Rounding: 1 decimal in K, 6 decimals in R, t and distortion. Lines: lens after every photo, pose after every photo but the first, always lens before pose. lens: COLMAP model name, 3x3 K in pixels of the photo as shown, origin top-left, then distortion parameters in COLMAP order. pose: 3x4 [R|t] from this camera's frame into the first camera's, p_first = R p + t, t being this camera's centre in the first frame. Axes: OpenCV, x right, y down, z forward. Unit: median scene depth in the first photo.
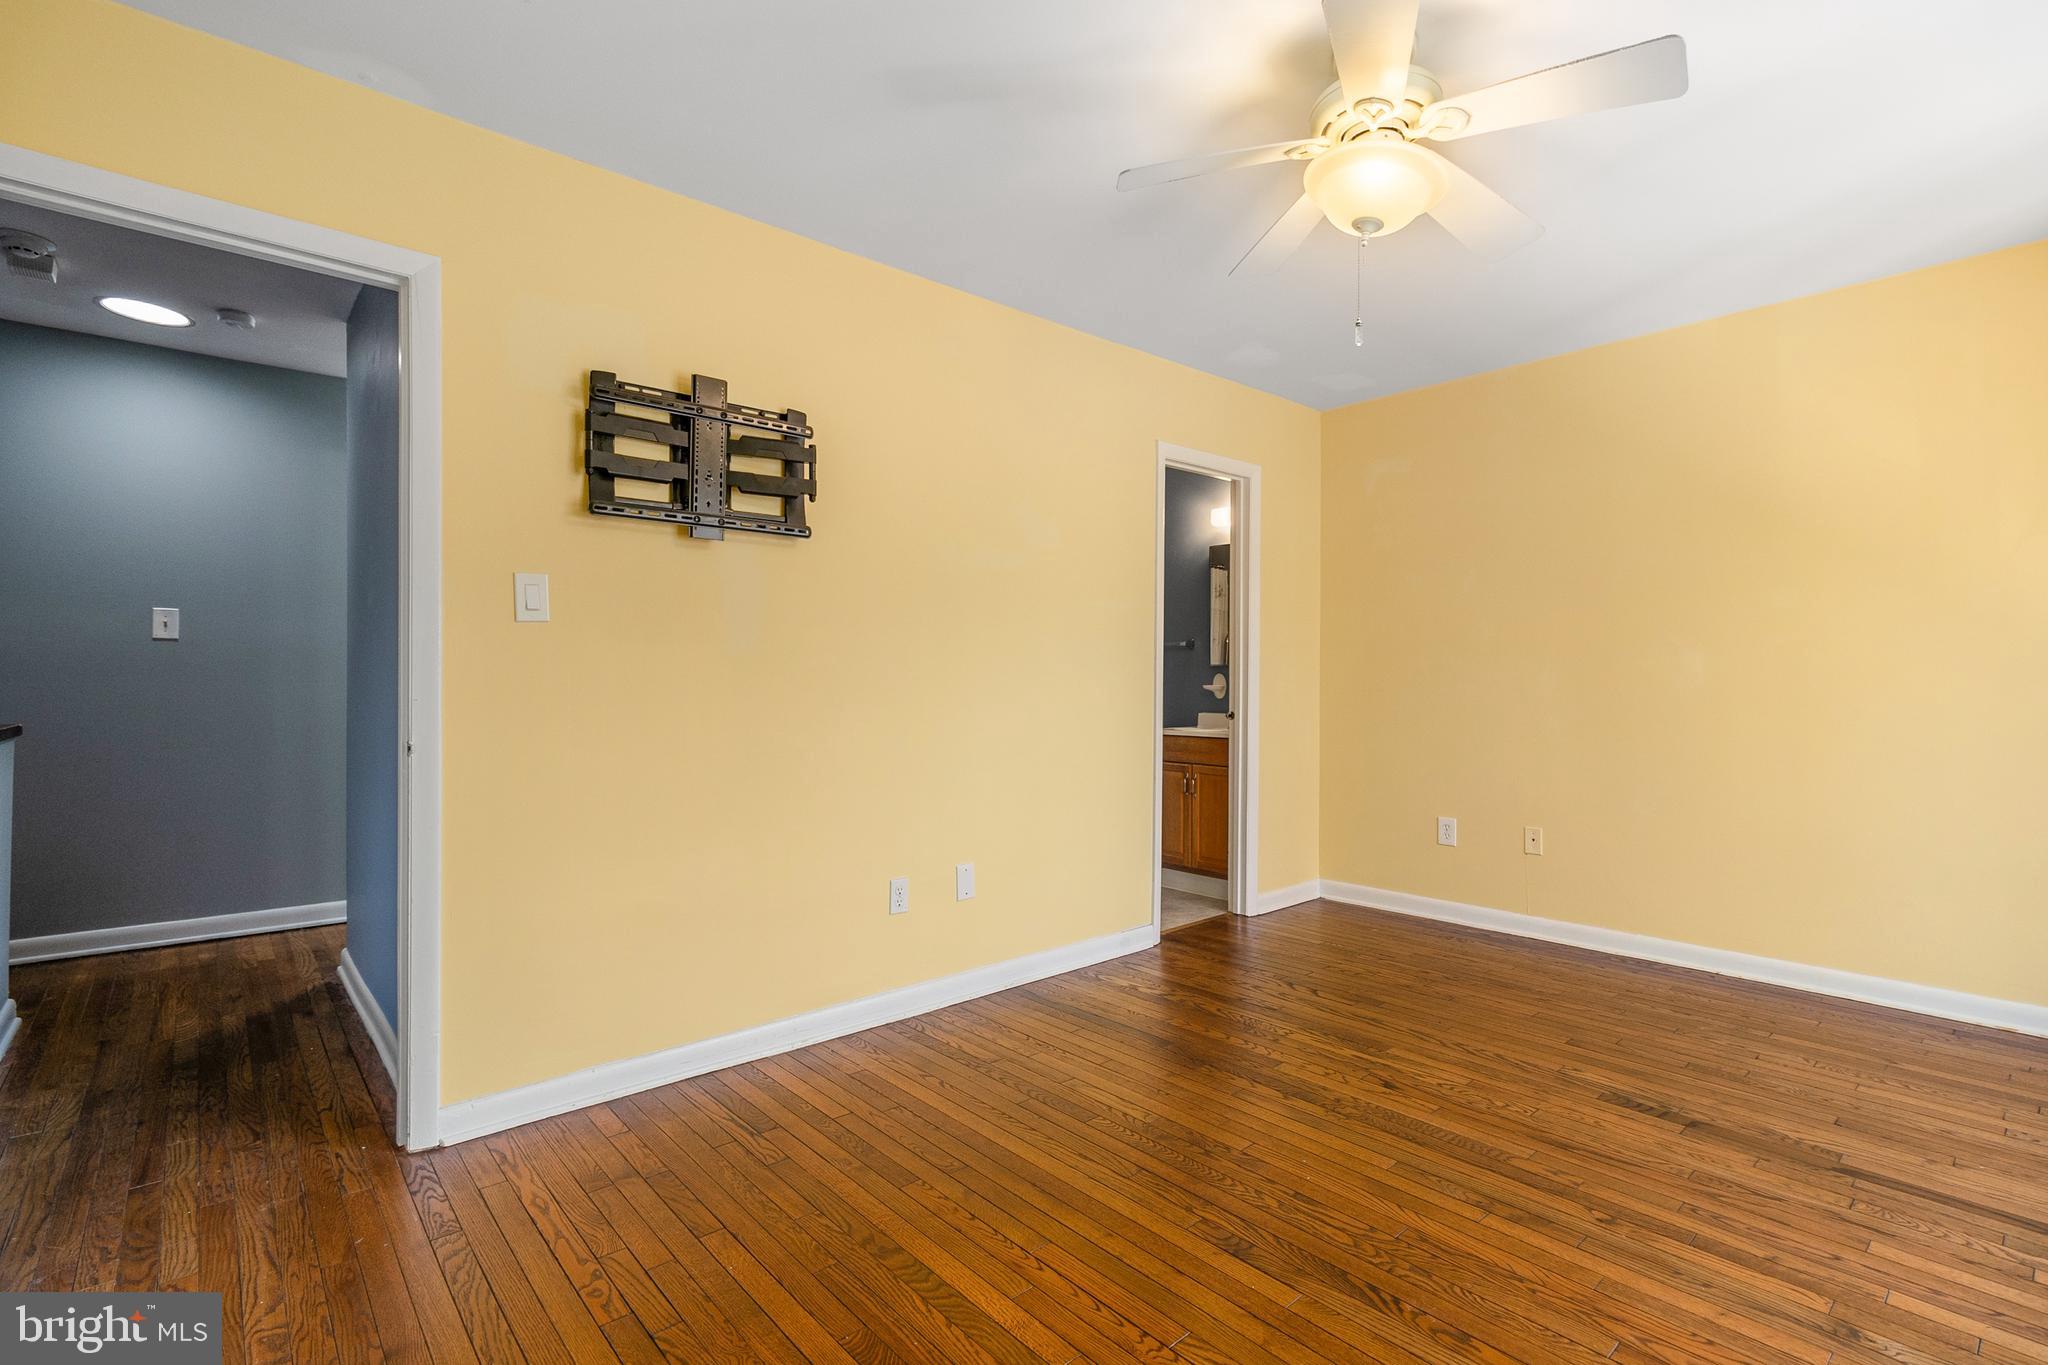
lens RADIAL K [[951.1, 0, 990.8], [0, 951.1, 685.2], [0, 0, 1]] dist [0.001608, 0.000422]
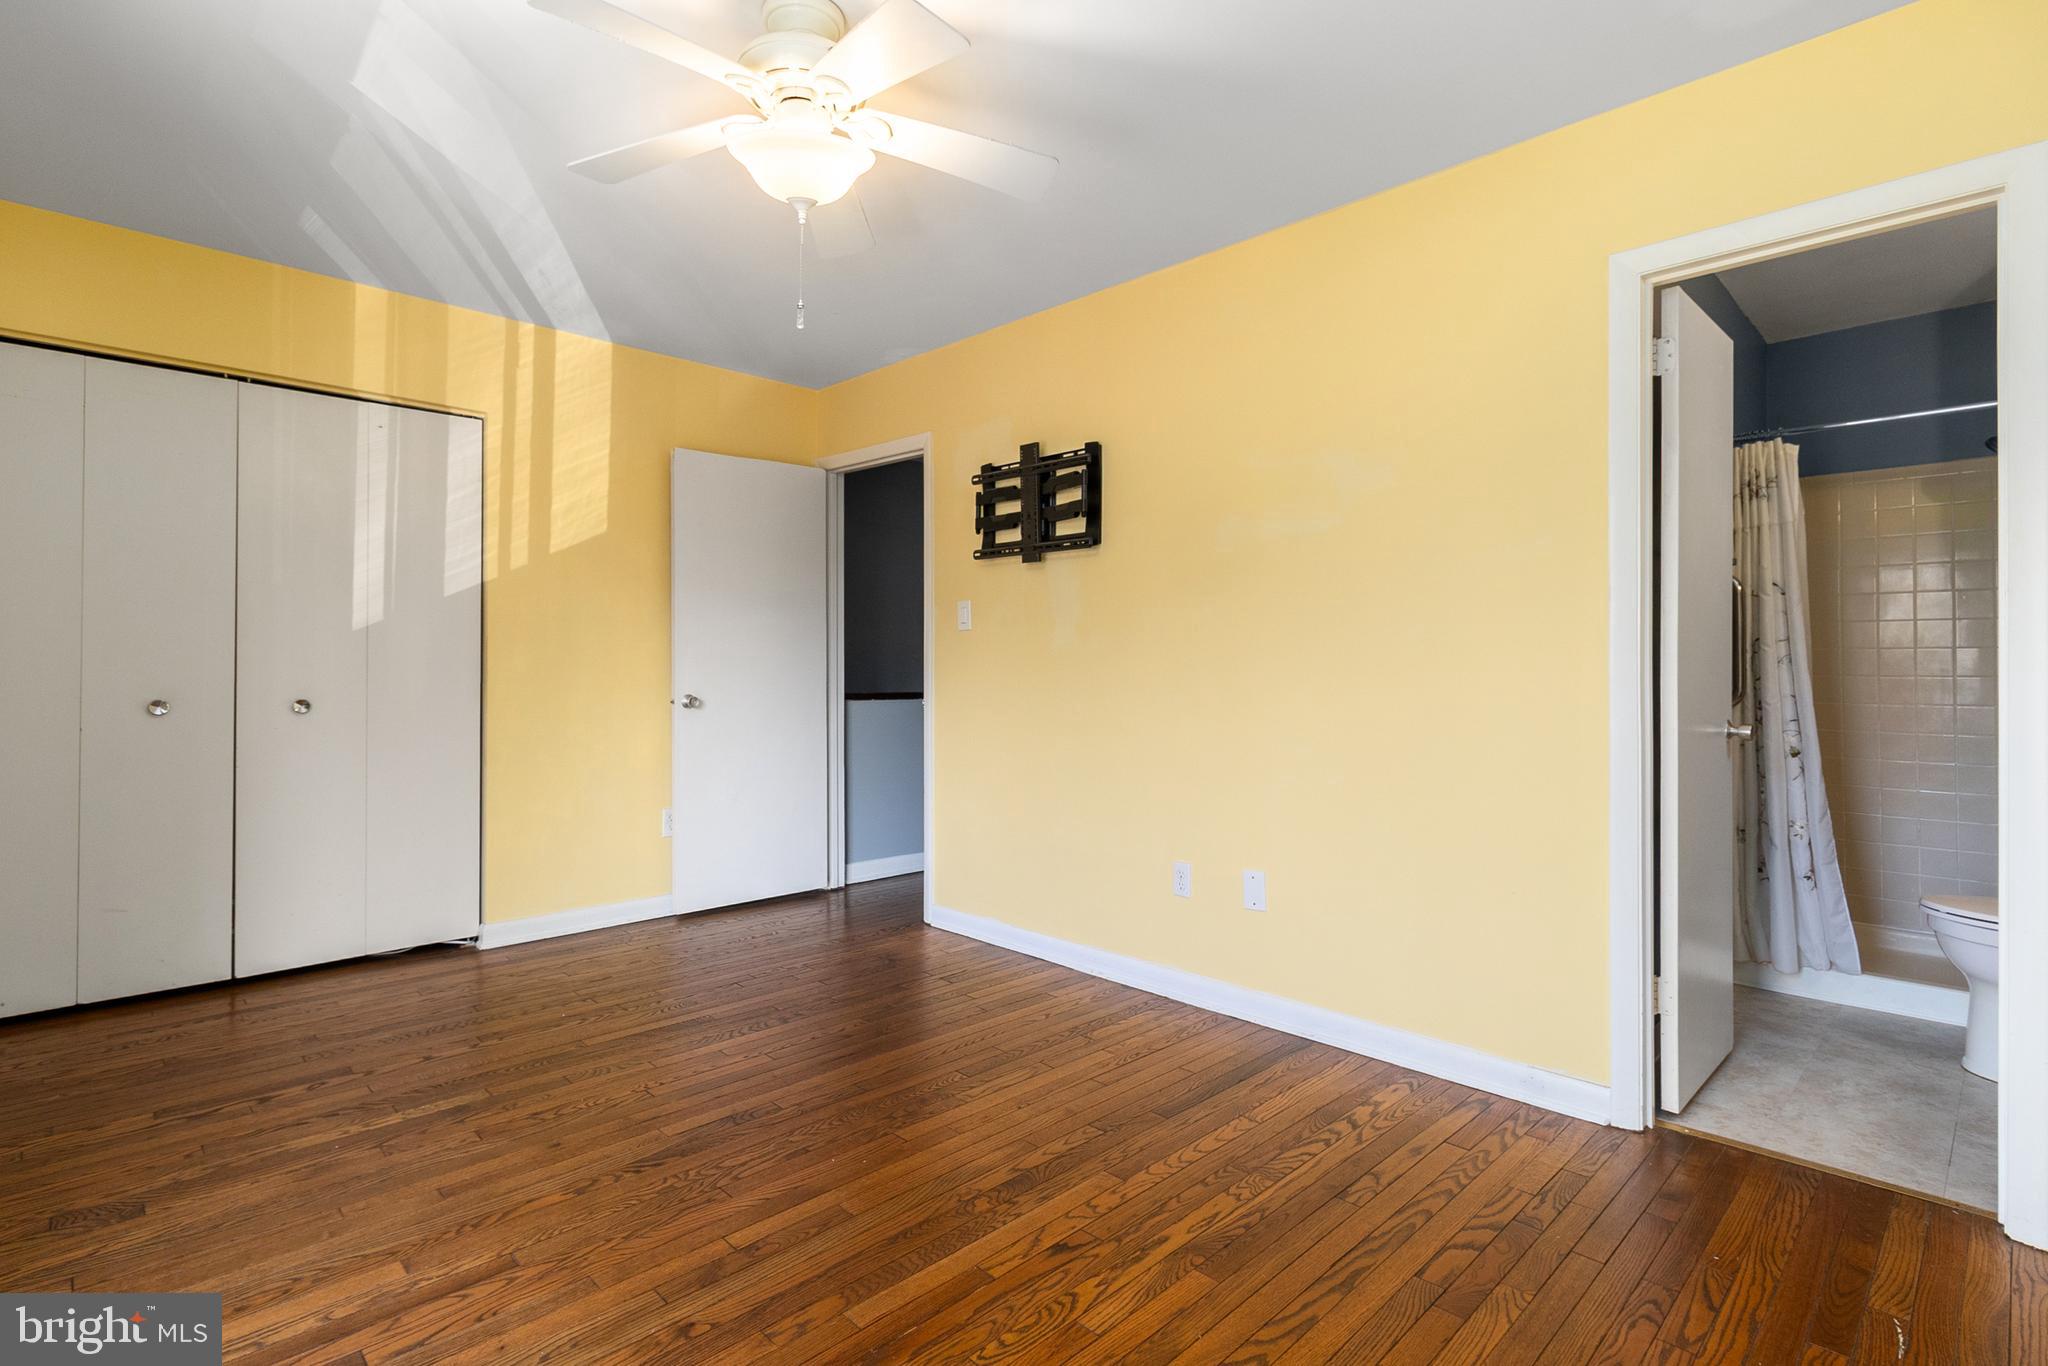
lens RADIAL K [[967.8, 0, 1020.9], [0, 967.8, 658.3], [0, 0, 1]] dist [0.002435, 0.000940]
pose [[0.080156, -0.009200, -0.996740, 1.066206], [-0.009085, 0.999909, -0.009960, -0.001557], [0.996741, 0.009854, 0.080065, 0.864096]]
